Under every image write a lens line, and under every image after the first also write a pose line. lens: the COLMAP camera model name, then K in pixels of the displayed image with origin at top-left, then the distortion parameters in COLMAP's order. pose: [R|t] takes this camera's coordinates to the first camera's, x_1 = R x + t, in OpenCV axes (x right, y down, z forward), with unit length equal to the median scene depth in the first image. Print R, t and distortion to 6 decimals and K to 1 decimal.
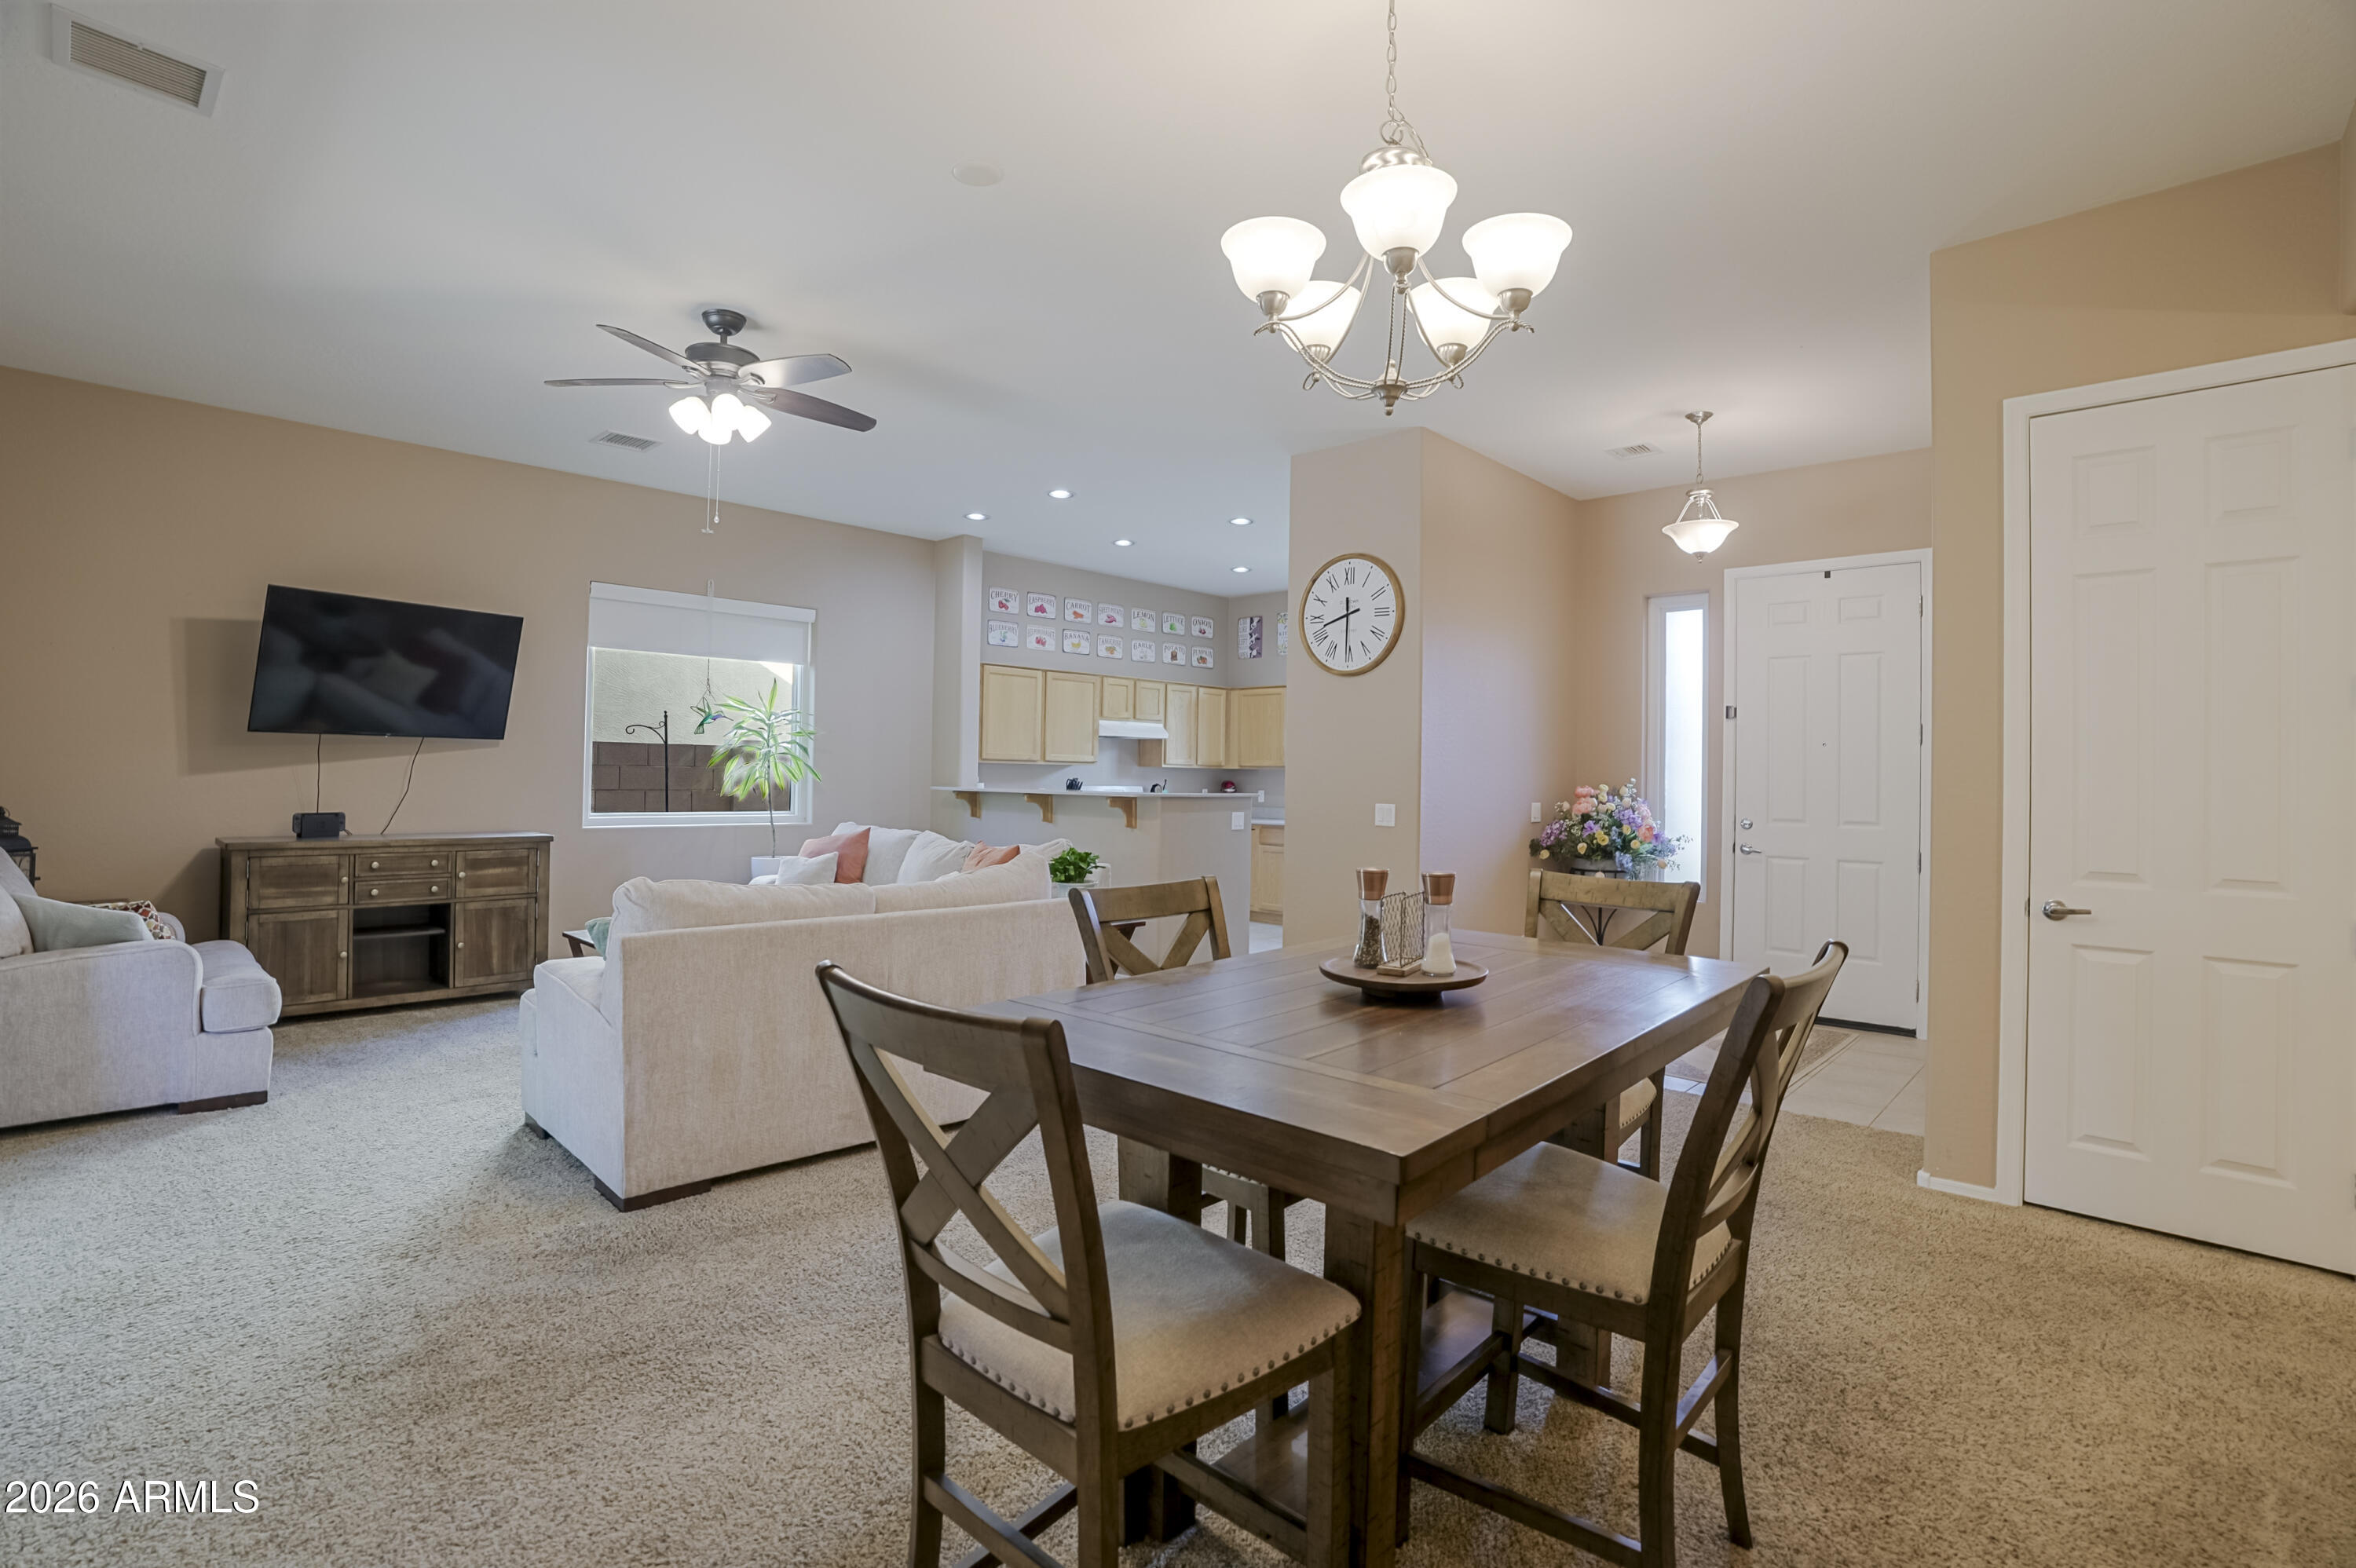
lens RADIAL K [[1061.0, 0, 1184.4], [0, 1061.0, 762.8], [0, 0, 1]] dist [-0.064363, 0.021191]
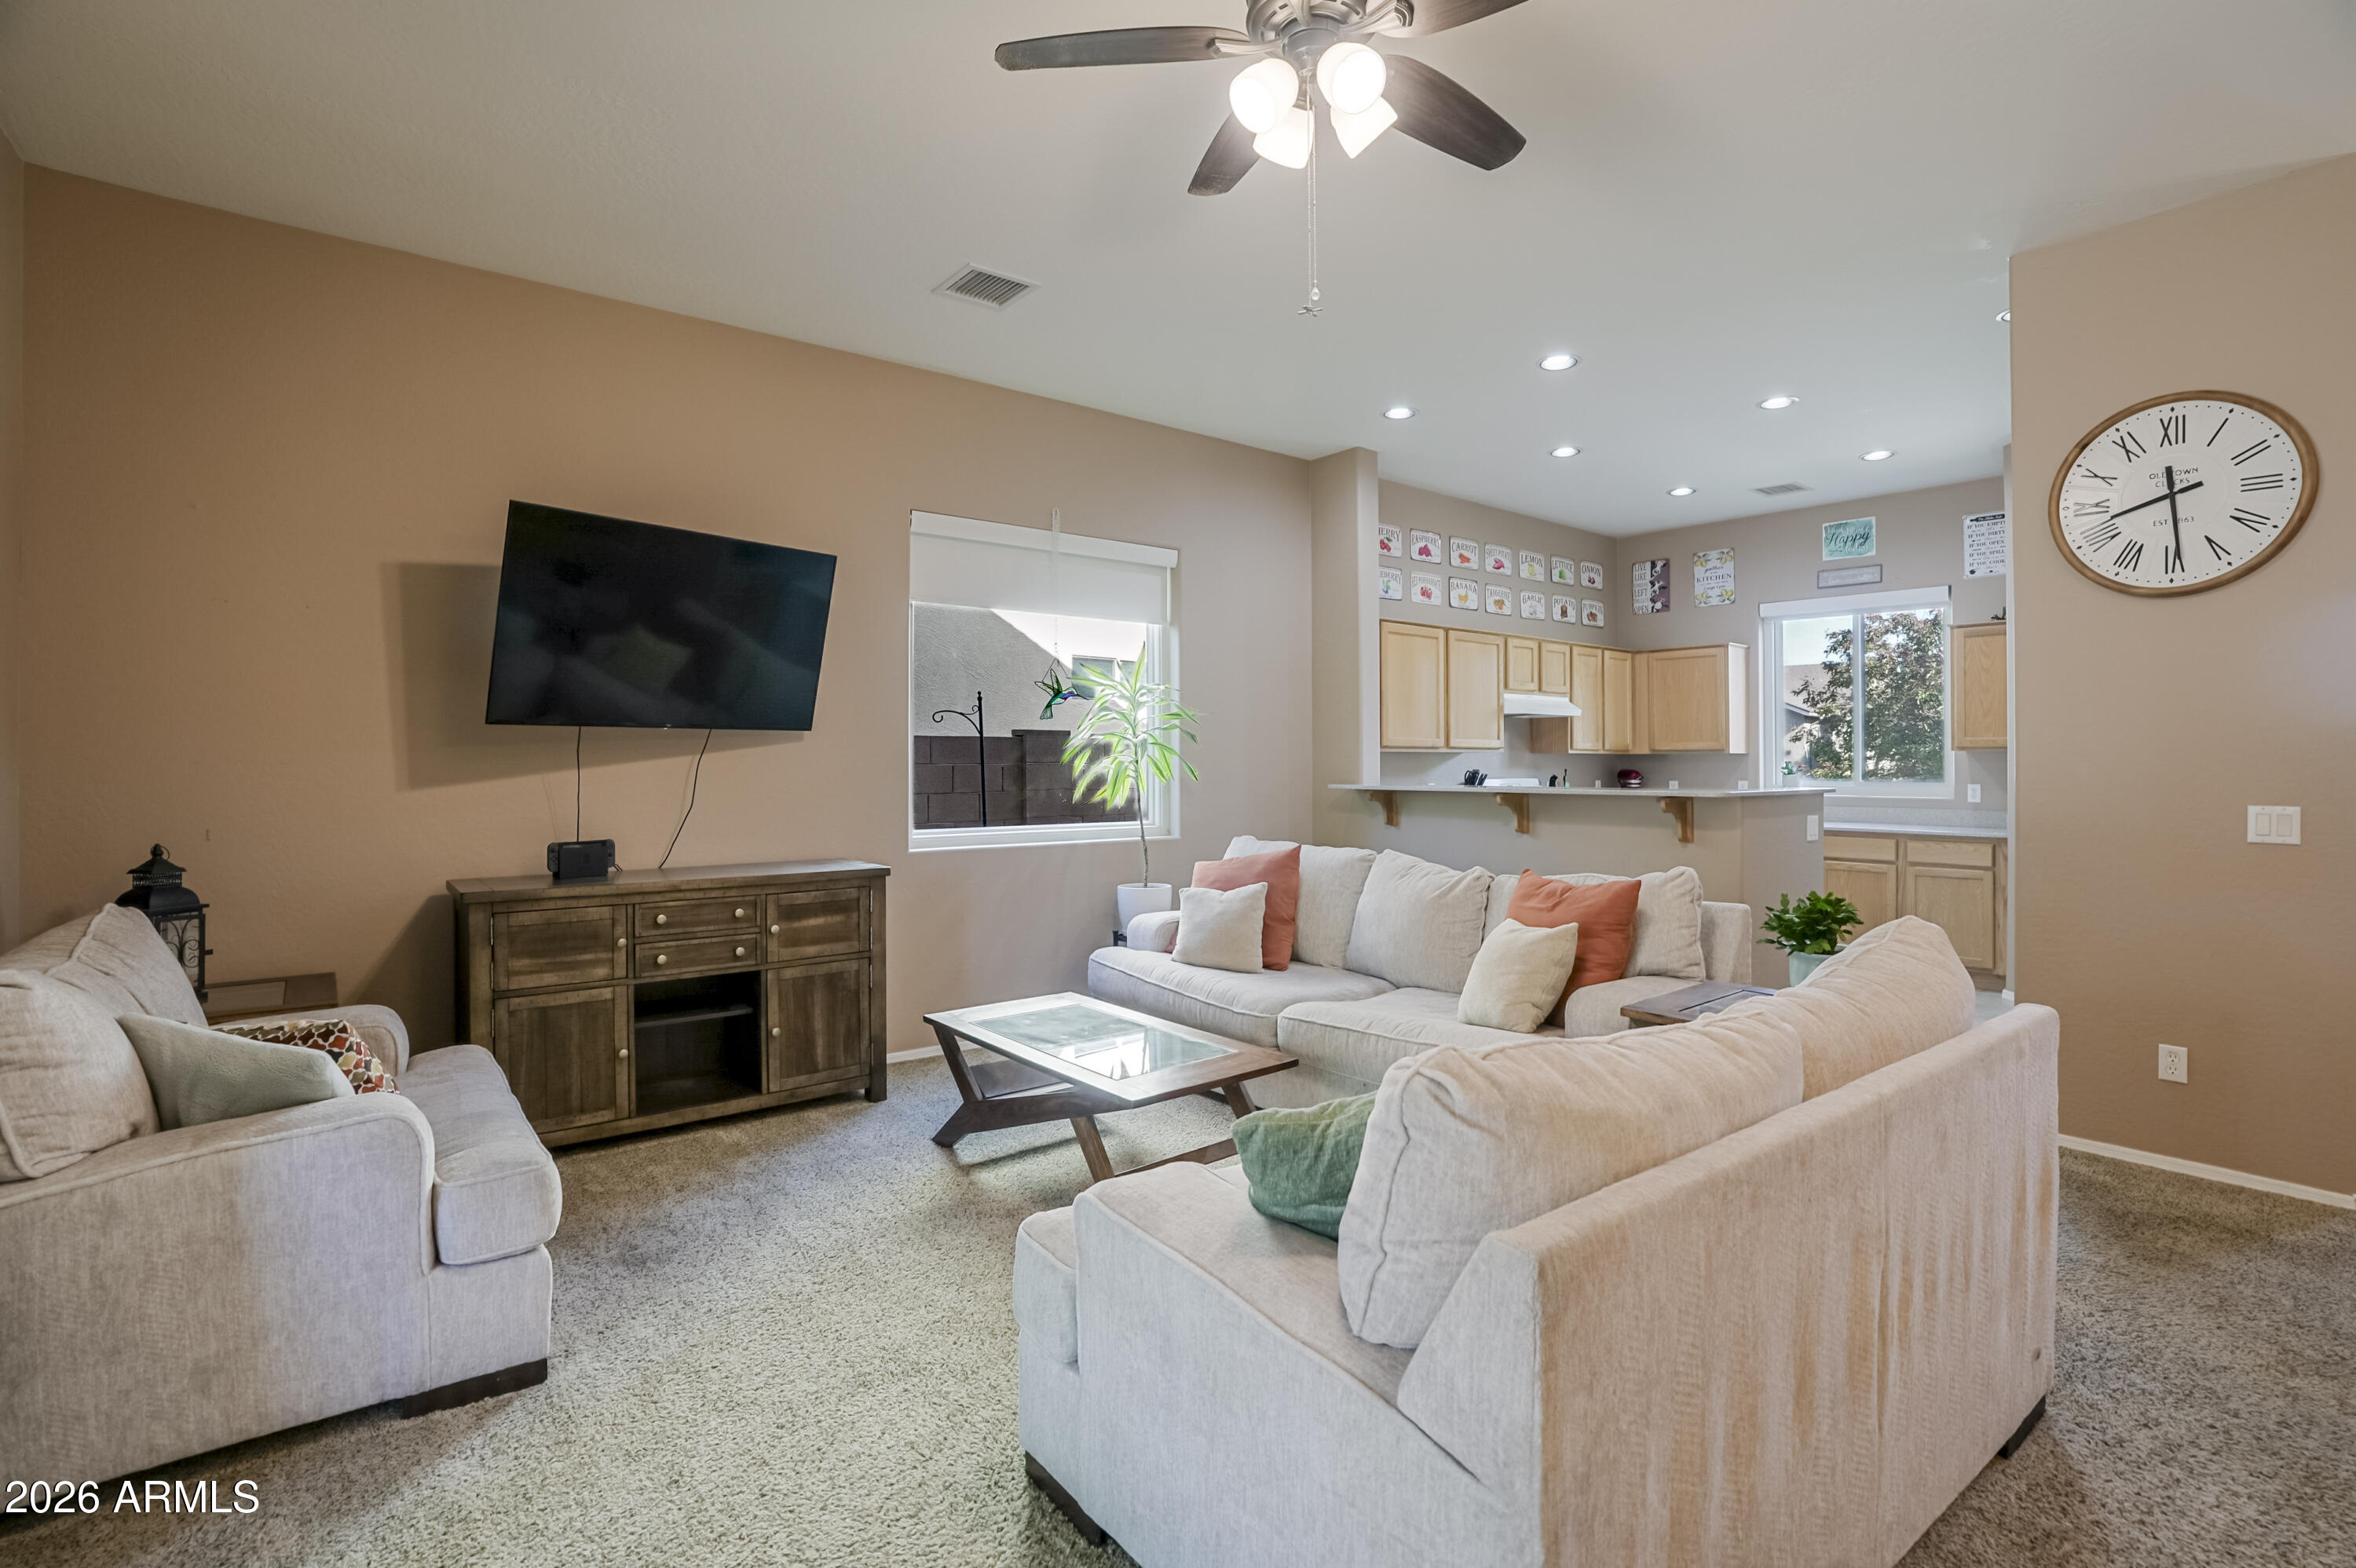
lens RADIAL K [[1061.0, 0, 1184.4], [0, 1061.0, 762.8], [0, 0, 1]] dist [-0.064363, 0.021191]
pose [[0.990274, -0.017282, -0.138056, -0.328029], [0.018669, 0.999787, 0.008754, -0.002200], [0.137875, -0.011246, 0.990386, 0.345016]]
